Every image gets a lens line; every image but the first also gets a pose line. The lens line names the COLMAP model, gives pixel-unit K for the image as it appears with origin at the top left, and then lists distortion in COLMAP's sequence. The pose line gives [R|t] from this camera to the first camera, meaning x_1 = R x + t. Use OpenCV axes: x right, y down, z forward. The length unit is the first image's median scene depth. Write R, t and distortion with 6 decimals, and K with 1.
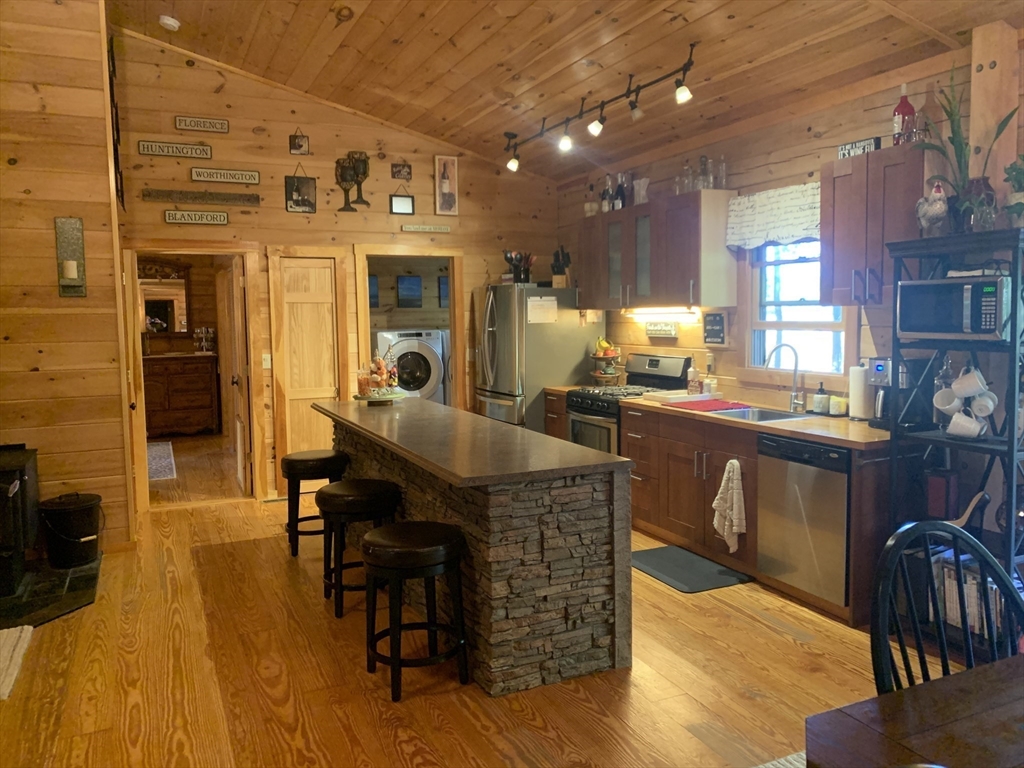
lens RADIAL K [[790.2, 0, 512.9], [0, 790.2, 380.0], [0, 0, 1]] dist [0.019981, -0.009192]
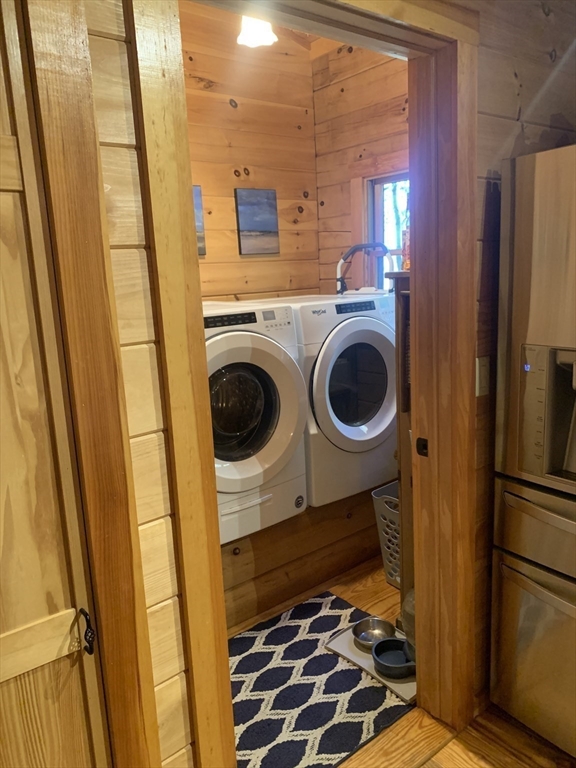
lens RADIAL K [[592.6, 0, 288.3], [0, 592.6, 385.0], [0, 0, 1]] dist [0.019981, -0.009192]
pose [[0.968942, -0.073543, 0.236101, -0.202142], [0.051455, 0.993816, 0.098397, -0.061586], [-0.241877, -0.083192, 0.966734, 0.837467]]
